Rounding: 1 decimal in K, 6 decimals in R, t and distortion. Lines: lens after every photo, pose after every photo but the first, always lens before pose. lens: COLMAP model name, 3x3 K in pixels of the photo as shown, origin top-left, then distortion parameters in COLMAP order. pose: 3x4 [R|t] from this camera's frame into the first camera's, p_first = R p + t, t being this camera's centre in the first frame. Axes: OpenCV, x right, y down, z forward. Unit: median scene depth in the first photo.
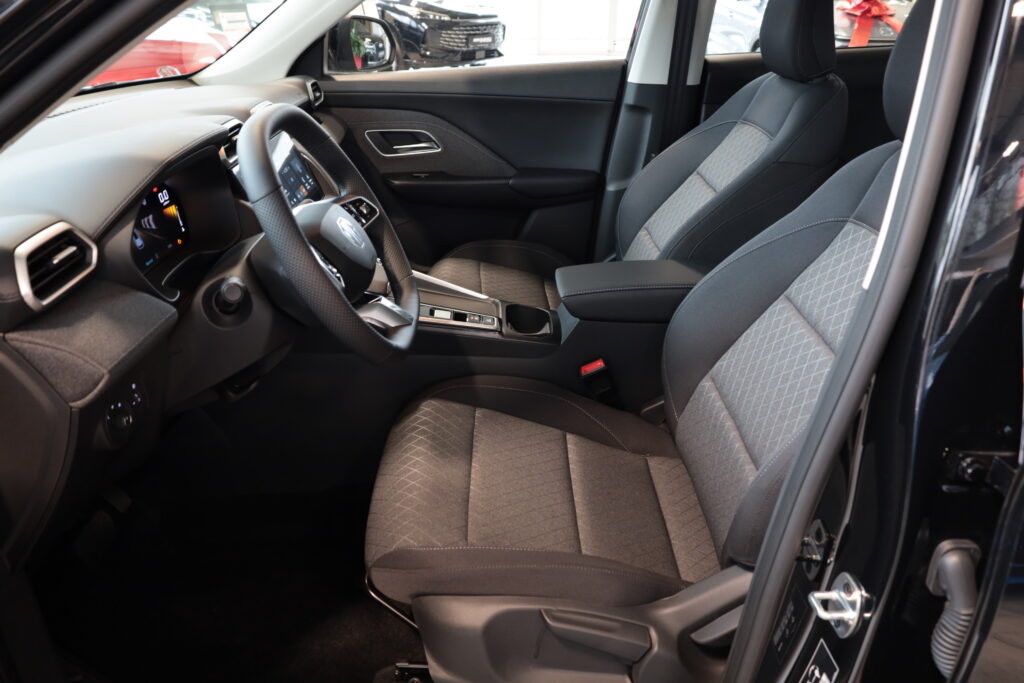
lens RADIAL K [[772.6, 0, 512.0], [0, 772.6, 341.5], [0, 0, 1]] dist [-0.004610, -0.001638]
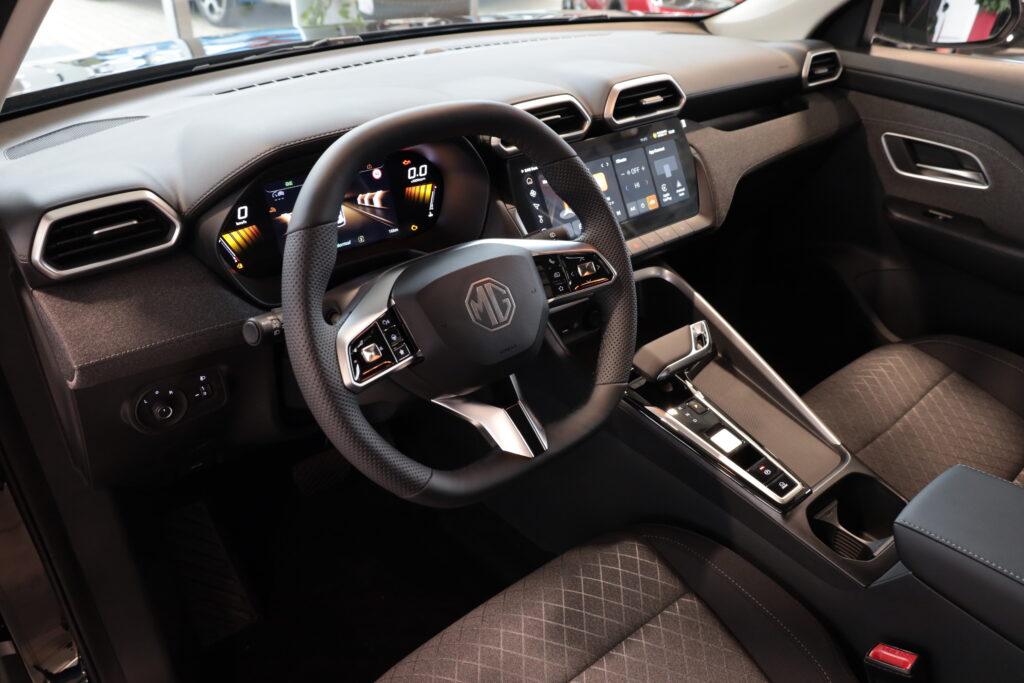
lens RADIAL K [[772.6, 0, 512.0], [0, 772.6, 341.5], [0, 0, 1]] dist [-0.004610, -0.001638]
pose [[0.626929, 0.417376, -0.657843, 0.190474], [-0.353541, 0.904854, 0.237168, -0.197597], [0.694240, 0.083887, 0.714838, 0.370380]]
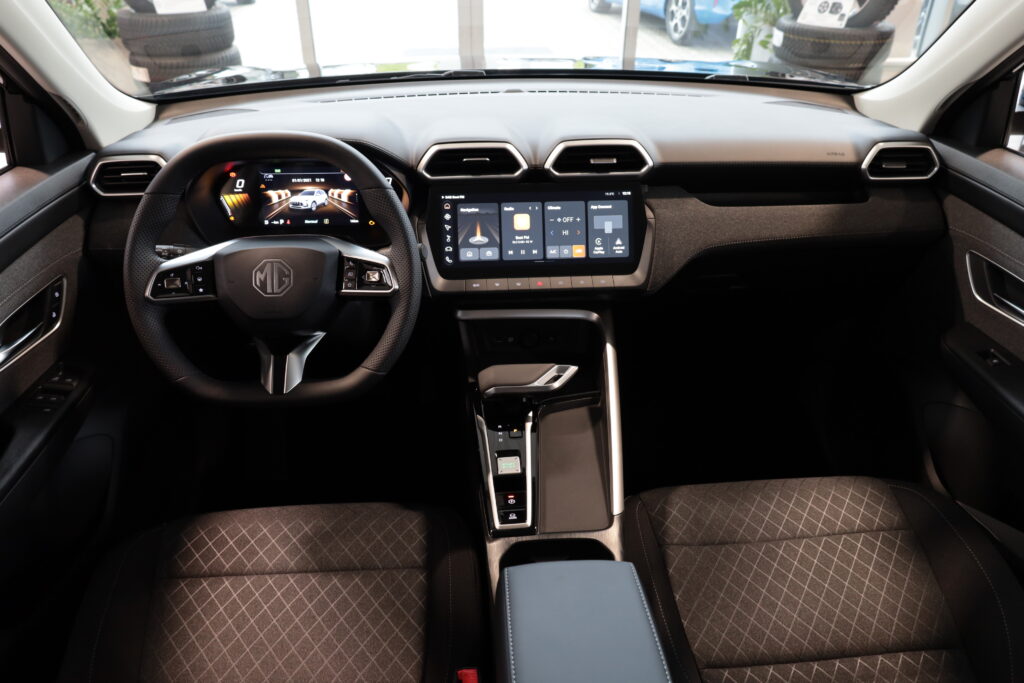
lens RADIAL K [[733.9, 0, 512.0], [0, 733.9, 341.5], [0, 0, 1]] dist [-0.005347, 0.000502]
pose [[0.054889, 0.530299, -0.846032, 0.432926], [-0.436845, 0.774668, 0.457226, -0.437884], [0.897860, 0.344488, 0.274180, 0.735148]]
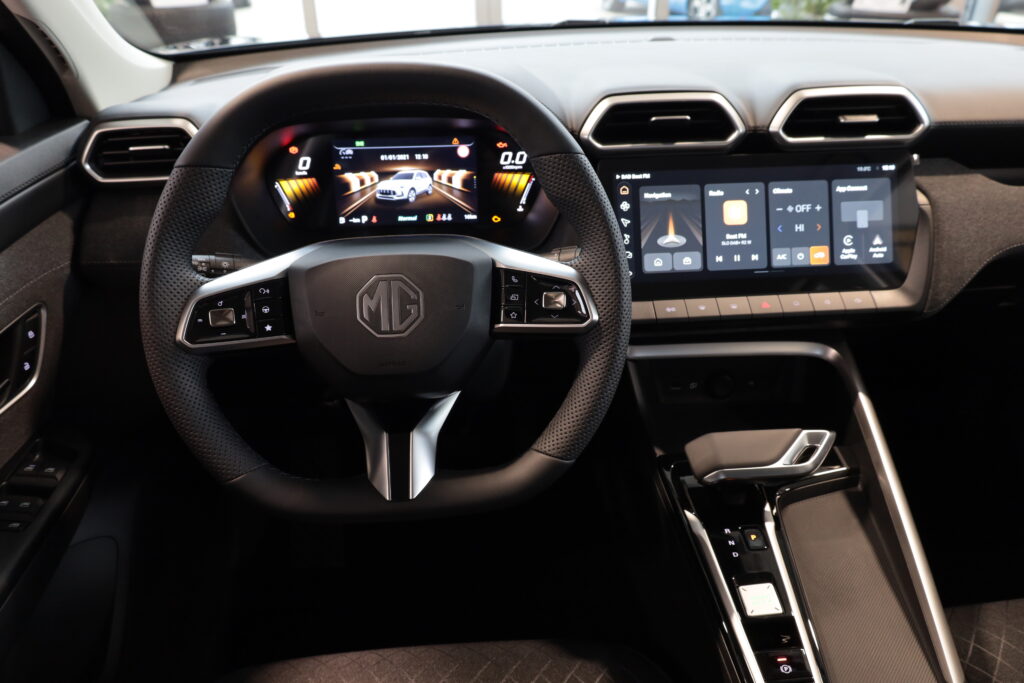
lens RADIAL K [[746.8, 0, 512.0], [0, 746.8, 341.5], [0, 0, 1]] dist [-0.004954, -0.001067]
pose [[0.064415, 0.515089, -0.854713, 0.197146], [-0.425464, 0.788922, 0.443376, -0.282273], [0.902680, 0.335090, 0.269971, 0.662940]]
